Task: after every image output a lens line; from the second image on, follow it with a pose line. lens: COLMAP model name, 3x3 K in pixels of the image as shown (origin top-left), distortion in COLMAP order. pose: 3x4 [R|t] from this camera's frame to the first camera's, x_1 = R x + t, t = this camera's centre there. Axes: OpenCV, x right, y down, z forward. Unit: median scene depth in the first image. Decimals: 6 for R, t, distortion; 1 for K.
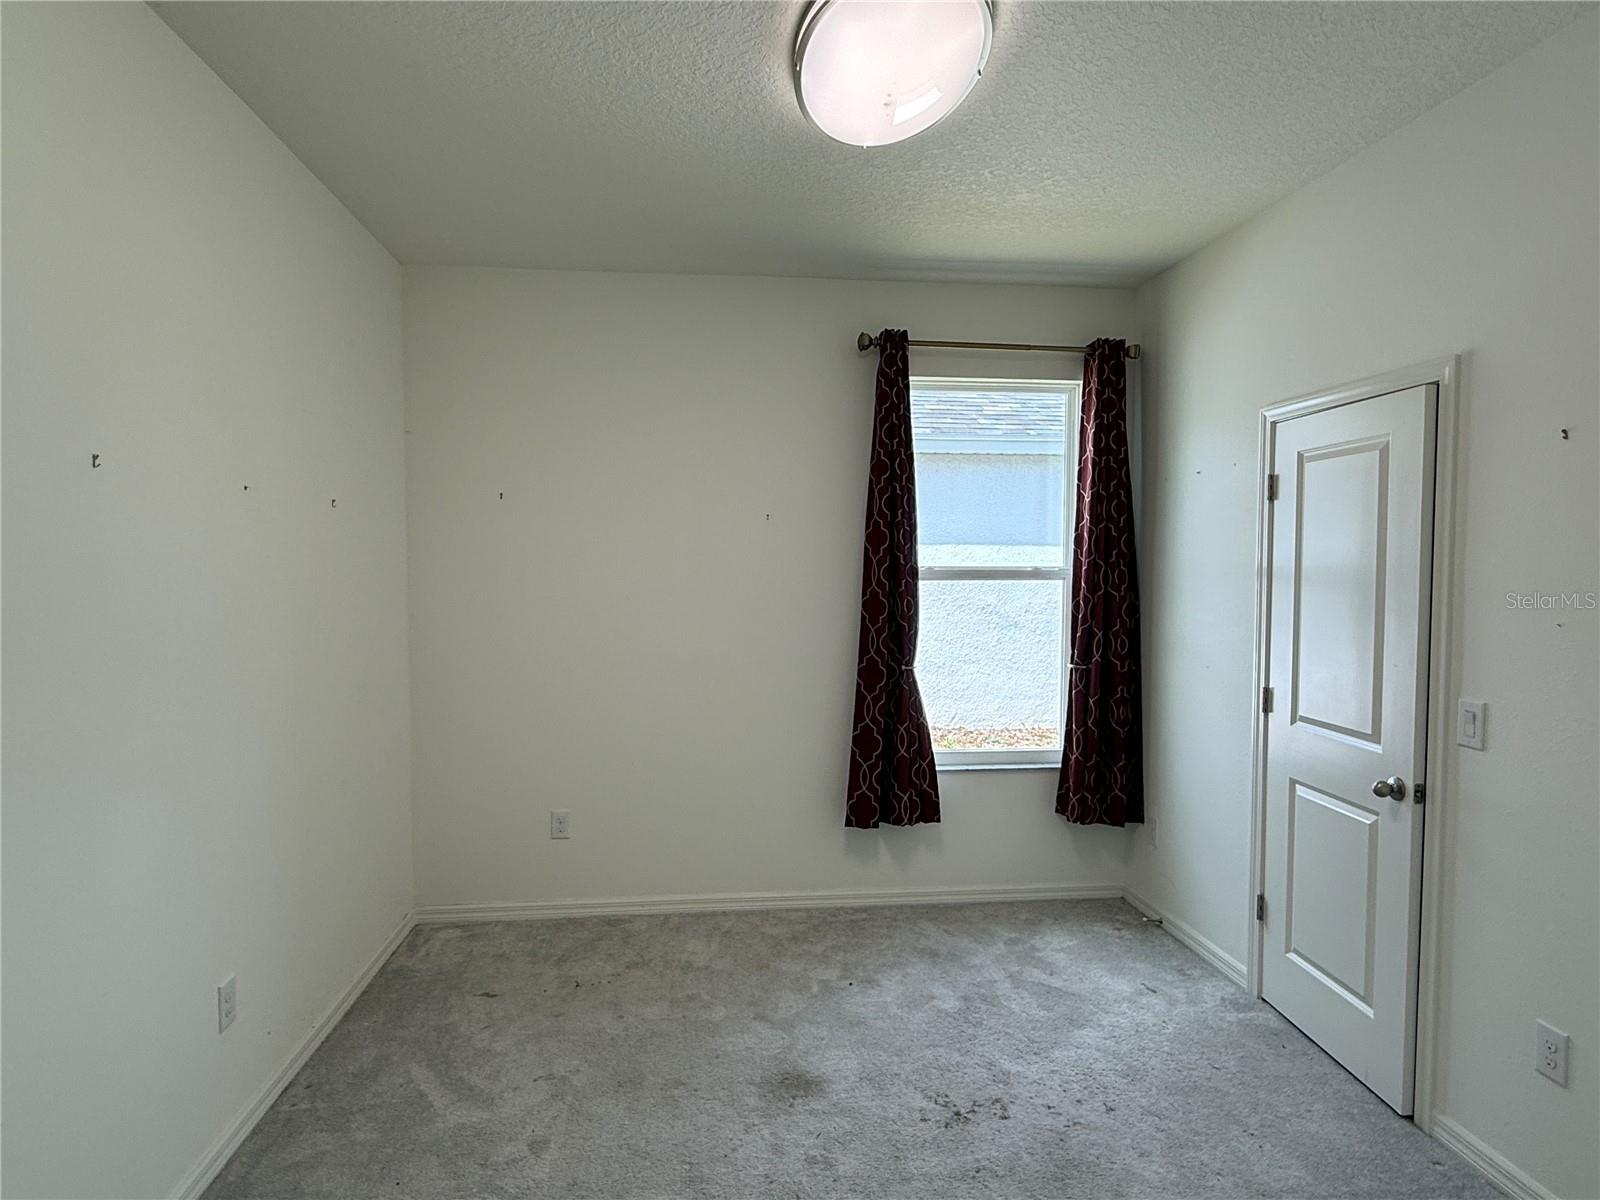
lens RADIAL K [[950.7, 0, 803.8], [0, 950.7, 597.0], [0, 0, 1]] dist [-0.003481, -0.000581]
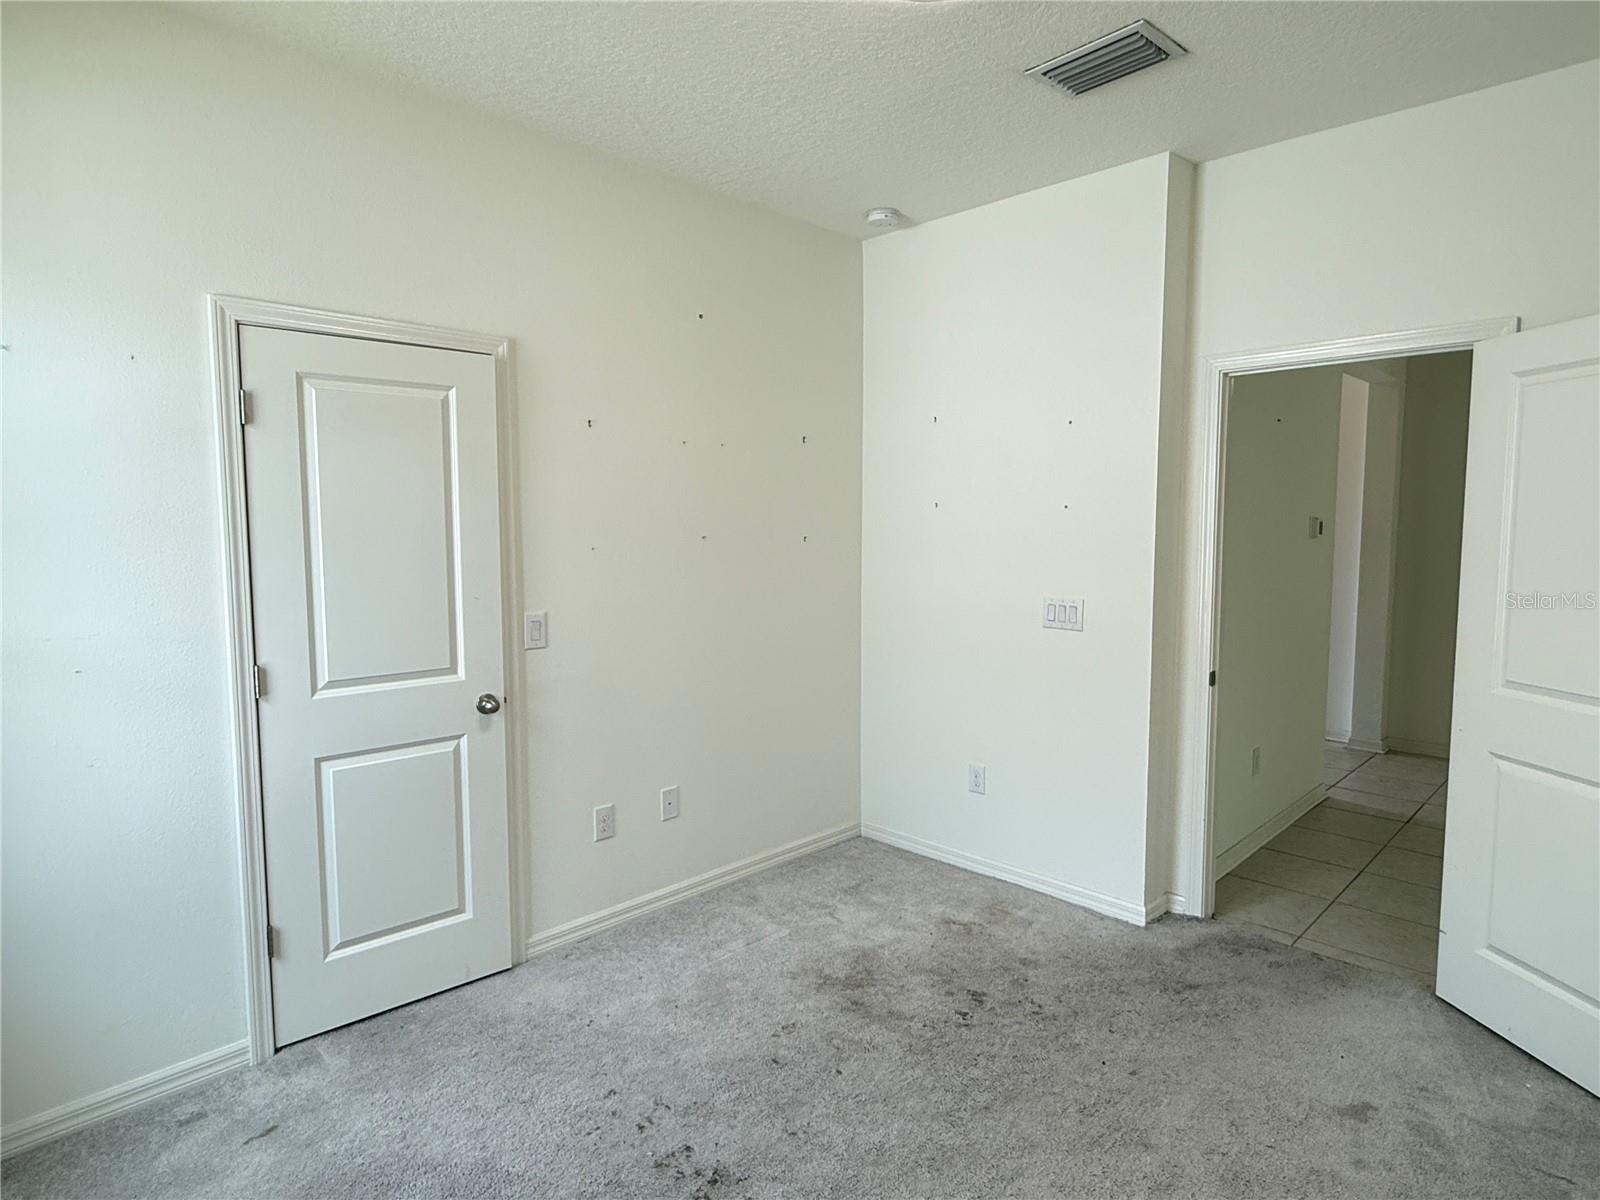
lens RADIAL K [[865.4, 0, 801.8], [0, 865.4, 597.3], [0, 0, 1]] dist [0.002573, -0.000190]
pose [[-0.612530, -0.073860, 0.786989, -0.440303], [0.034258, 0.992209, 0.119784, -0.040472], [-0.789705, 0.100332, -0.605227, 1.365443]]
